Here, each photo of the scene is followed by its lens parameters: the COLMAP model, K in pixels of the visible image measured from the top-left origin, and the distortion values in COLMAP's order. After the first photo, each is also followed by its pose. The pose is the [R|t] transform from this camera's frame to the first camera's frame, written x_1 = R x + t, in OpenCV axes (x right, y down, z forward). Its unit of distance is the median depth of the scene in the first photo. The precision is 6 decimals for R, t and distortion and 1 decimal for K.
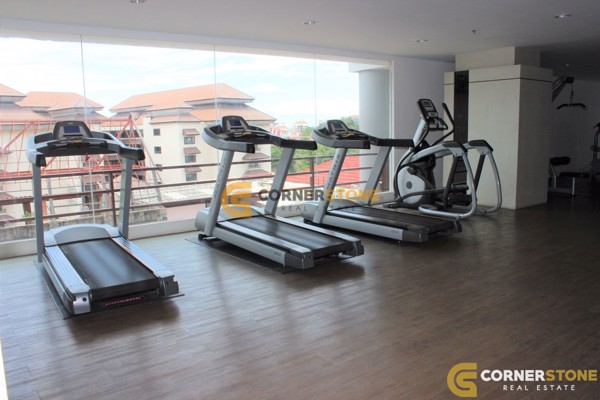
lens RADIAL K [[530.7, 0, 300.0], [0, 530.7, 200.0], [0, 0, 1]] dist [-0.074336, 0.013760]
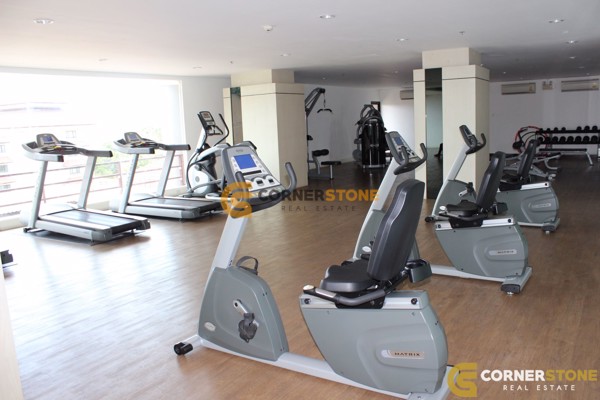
lens RADIAL K [[530.7, 0, 300.0], [0, 530.7, 200.0], [0, 0, 1]] dist [-0.074336, 0.013760]
pose [[0.947205, -0.076826, 0.311287, 0.047845], [0.075505, 0.997012, 0.016314, 0.024785], [-0.311610, 0.008051, 0.950176, -0.355450]]
